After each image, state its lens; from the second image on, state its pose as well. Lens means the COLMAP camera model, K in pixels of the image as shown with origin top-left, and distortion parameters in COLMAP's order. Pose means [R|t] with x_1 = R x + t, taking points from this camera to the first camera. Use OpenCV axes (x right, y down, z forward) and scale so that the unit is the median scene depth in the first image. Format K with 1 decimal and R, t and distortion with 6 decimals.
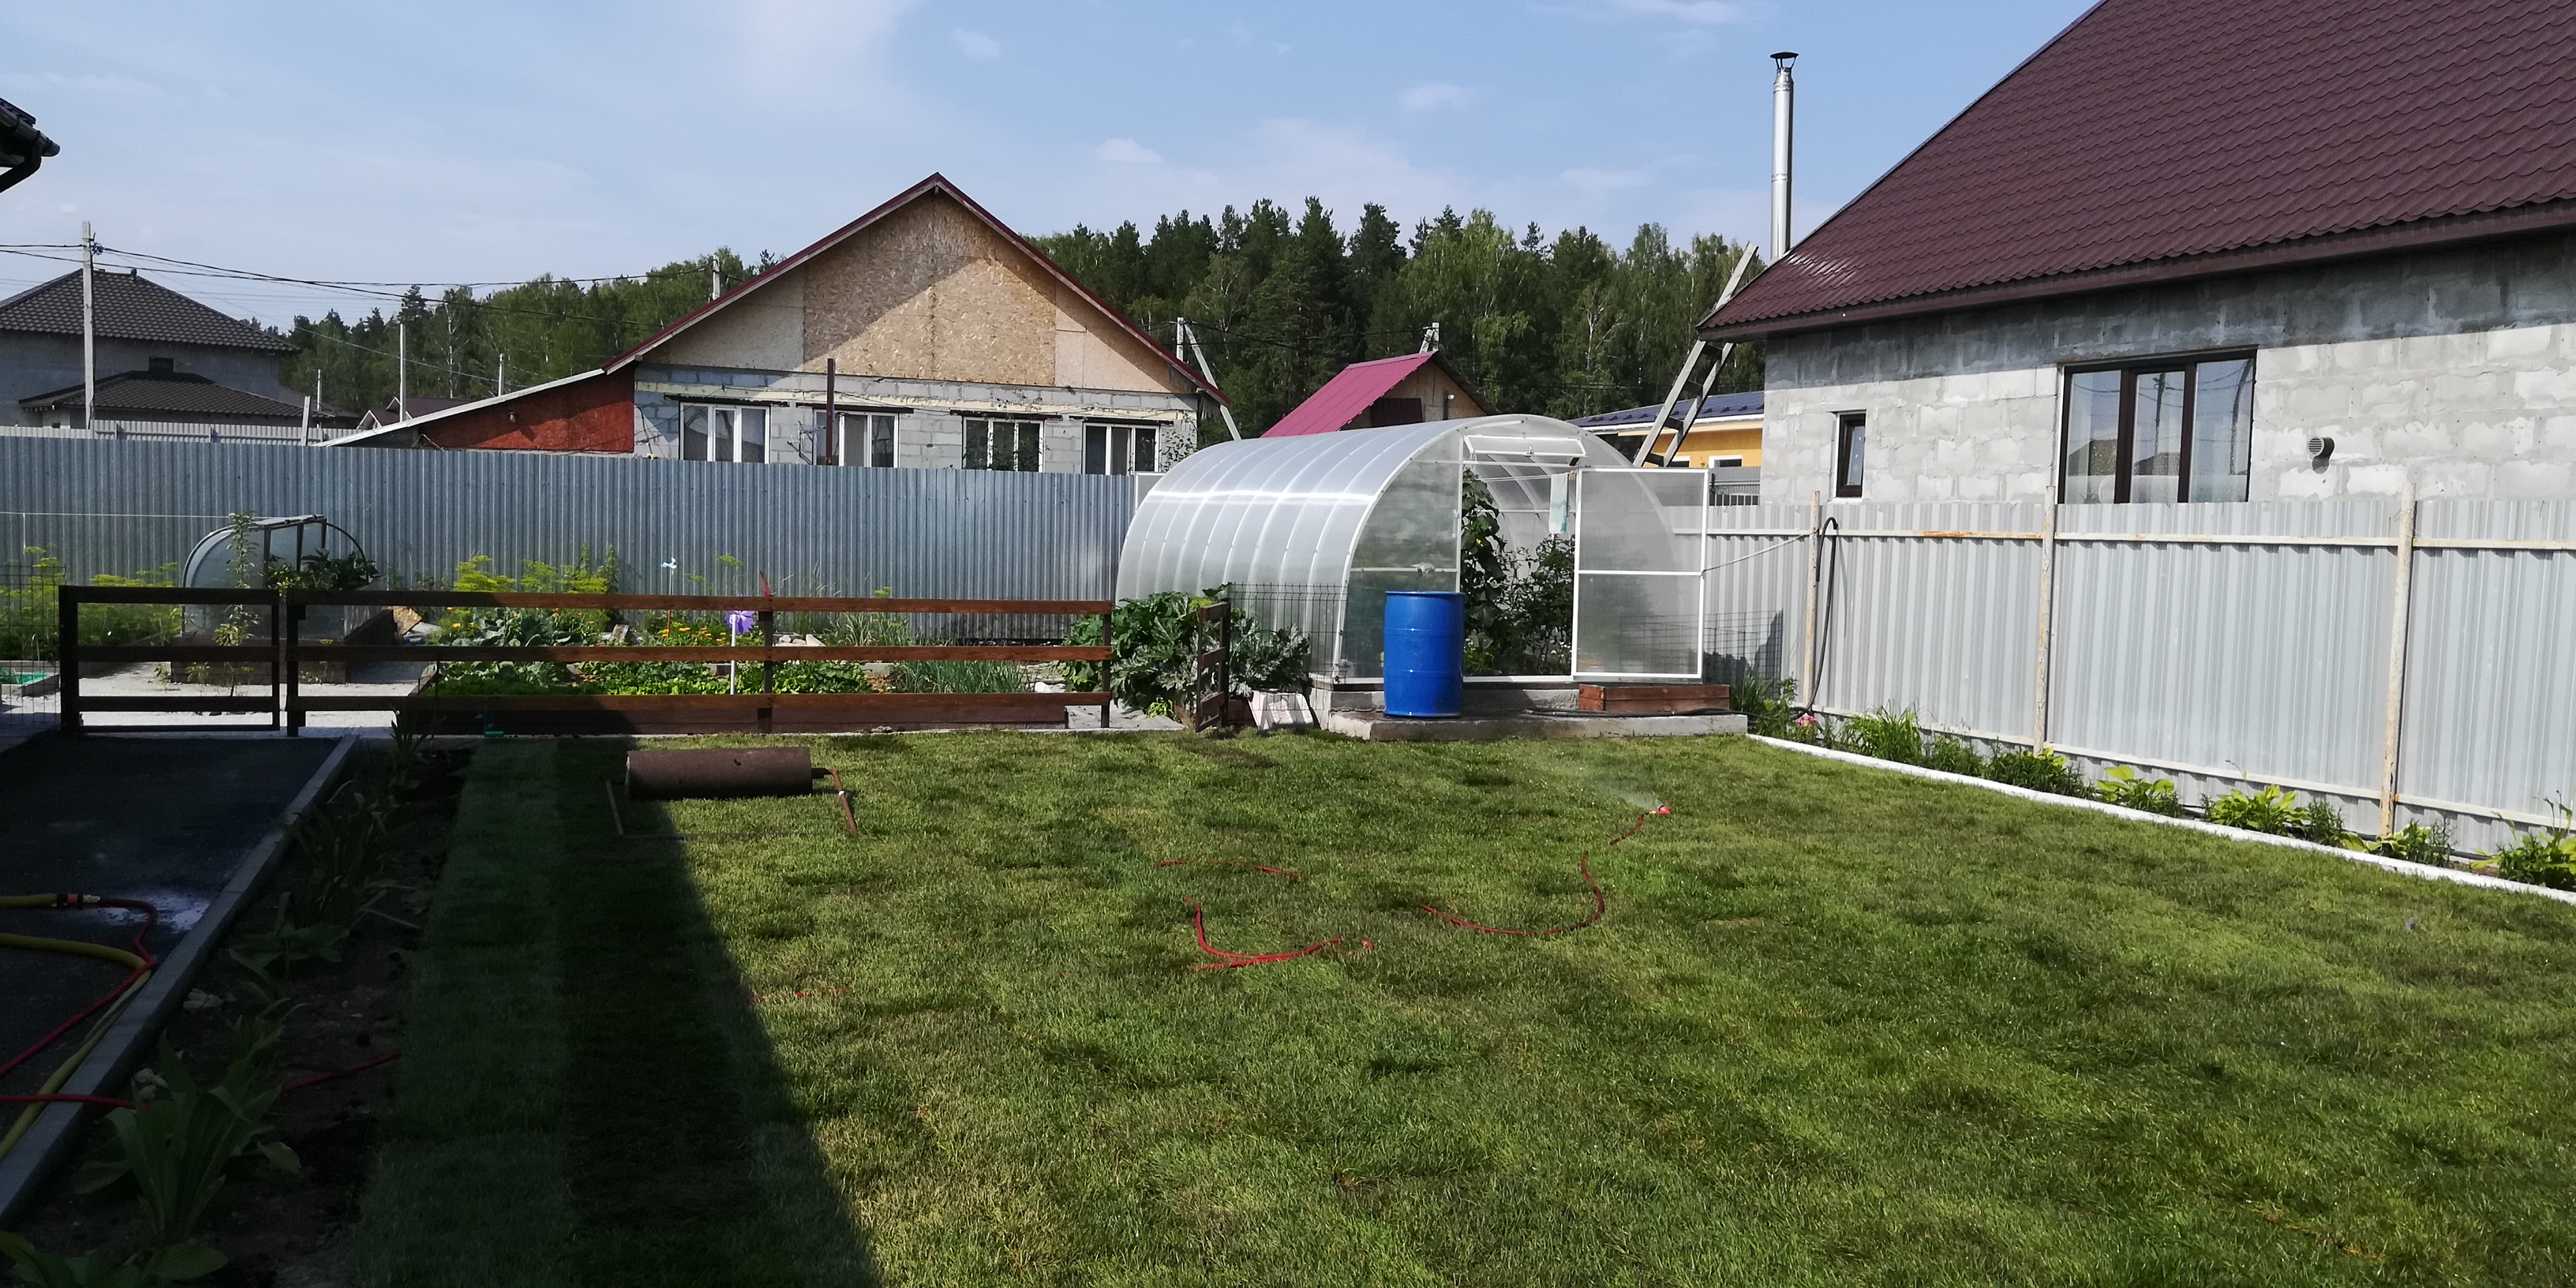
lens RADIAL K [[1962.3, 0, 1288.0], [0, 1962.3, 644.0], [0, 0, 1]] dist [0.091177, -0.134984]
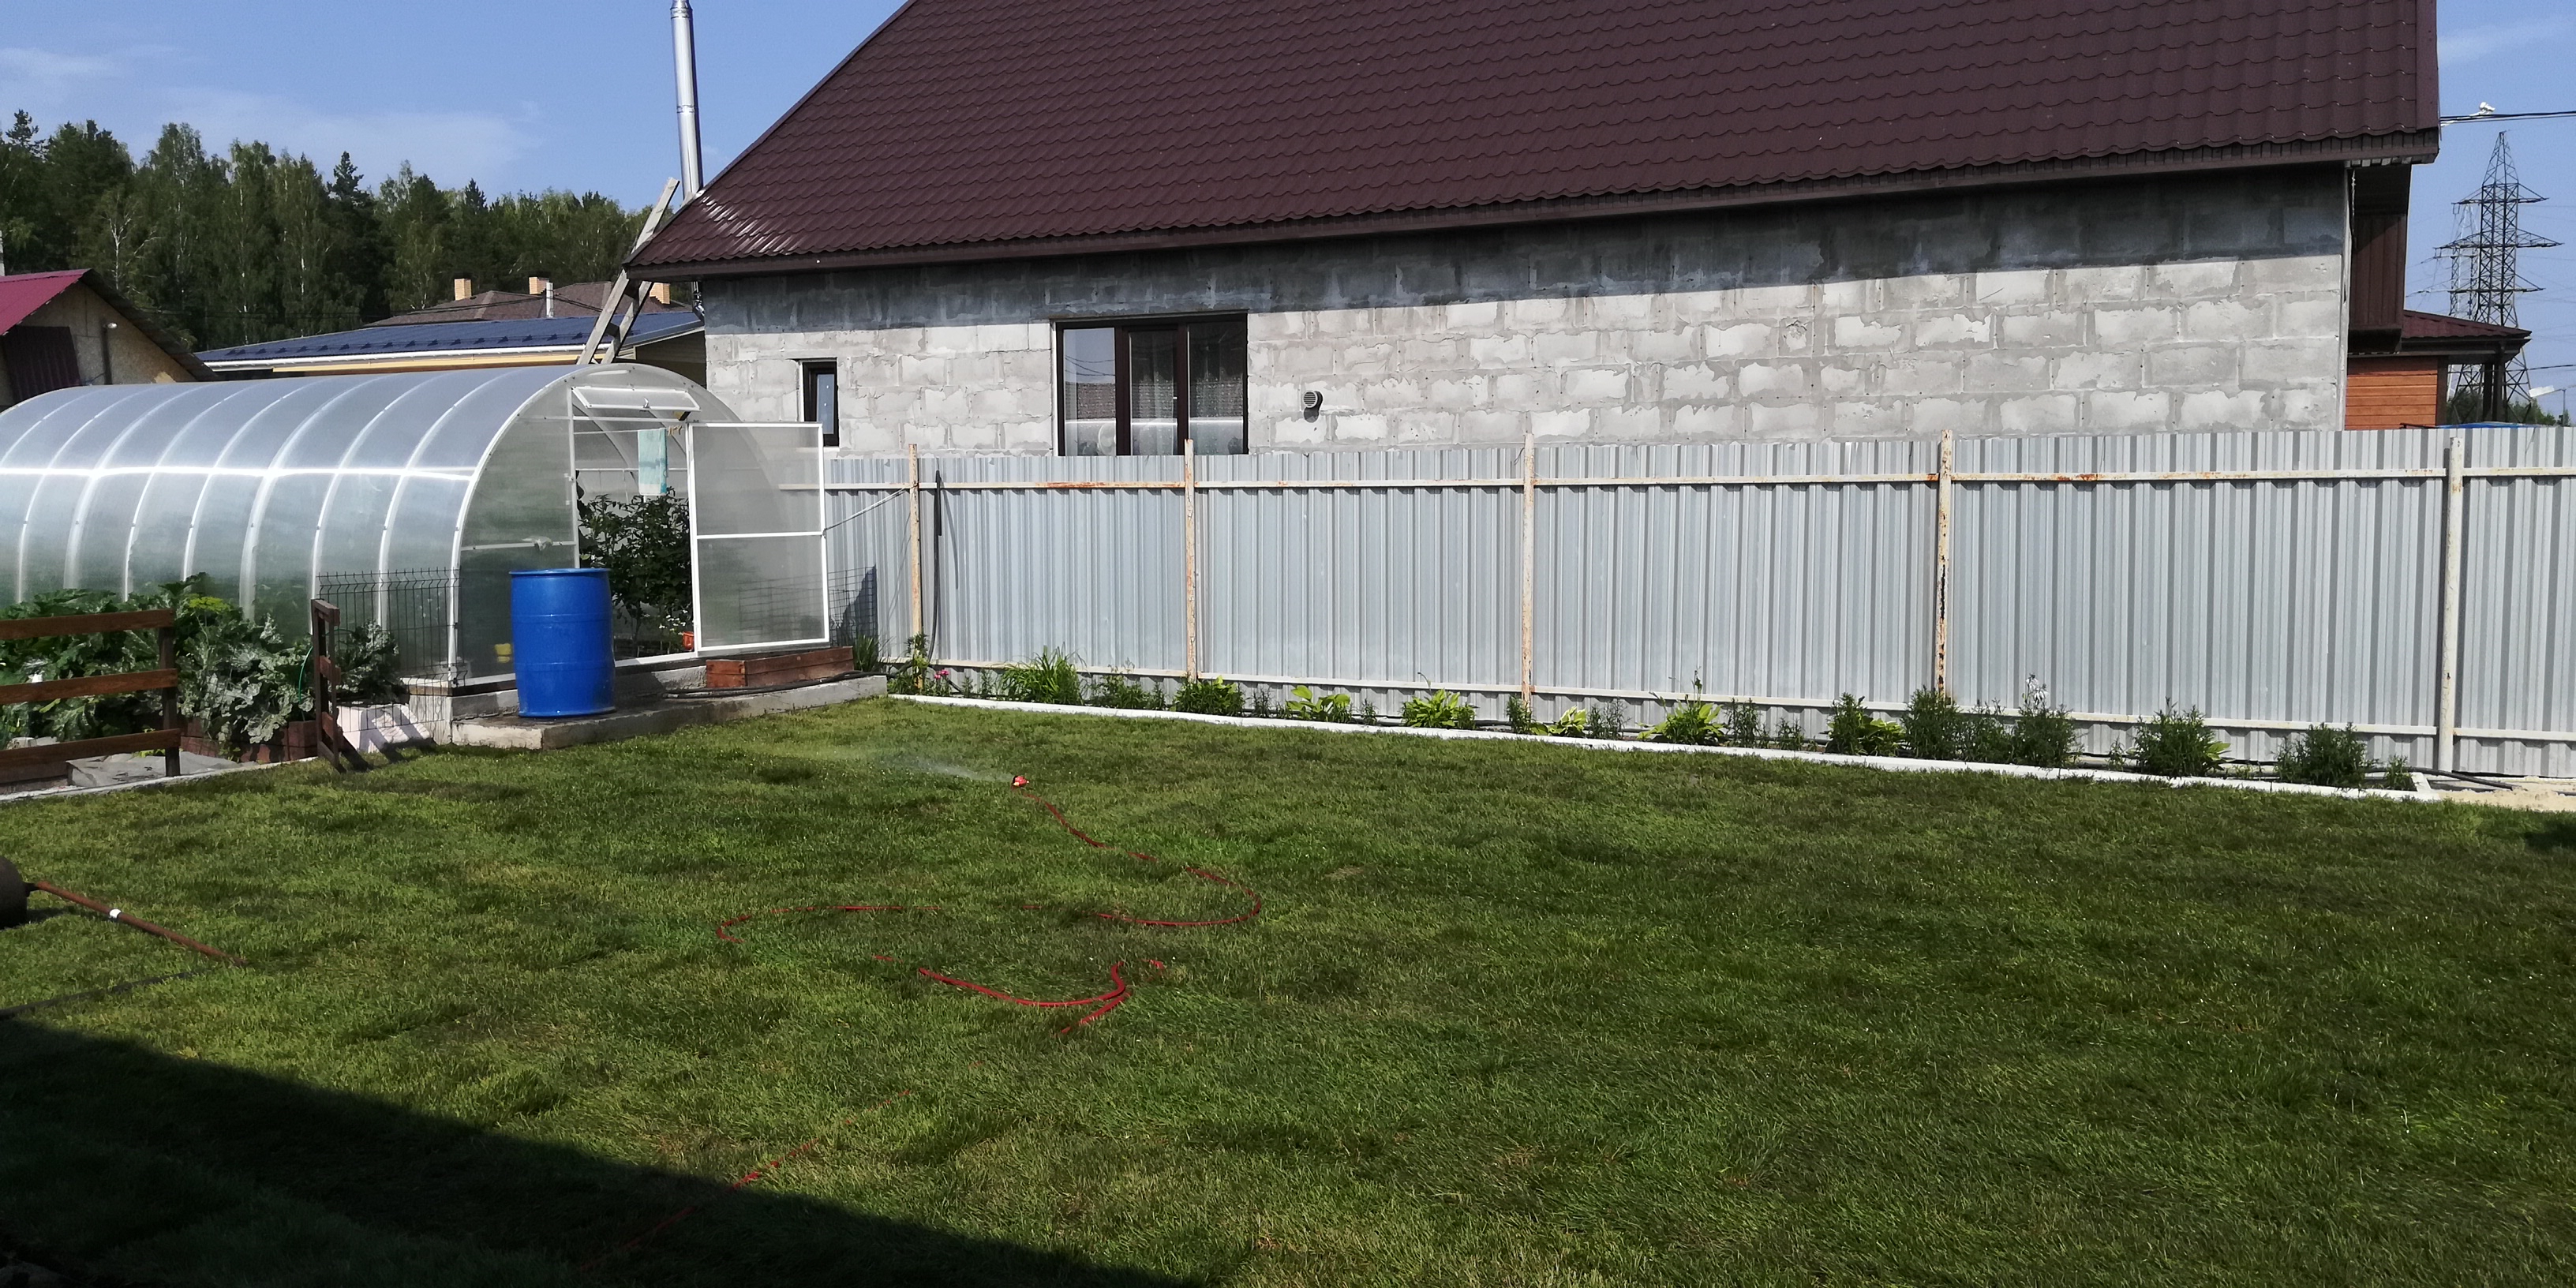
lens RADIAL K [[1962.3, 0, 1288.0], [0, 1962.3, 644.0], [0, 0, 1]] dist [0.091177, -0.134984]
pose [[0.752117, -0.088044, 0.653122, -0.250588], [0.066432, 0.996117, 0.057780, -0.022393], [-0.655673, -0.000070, 0.755045, 0.129832]]
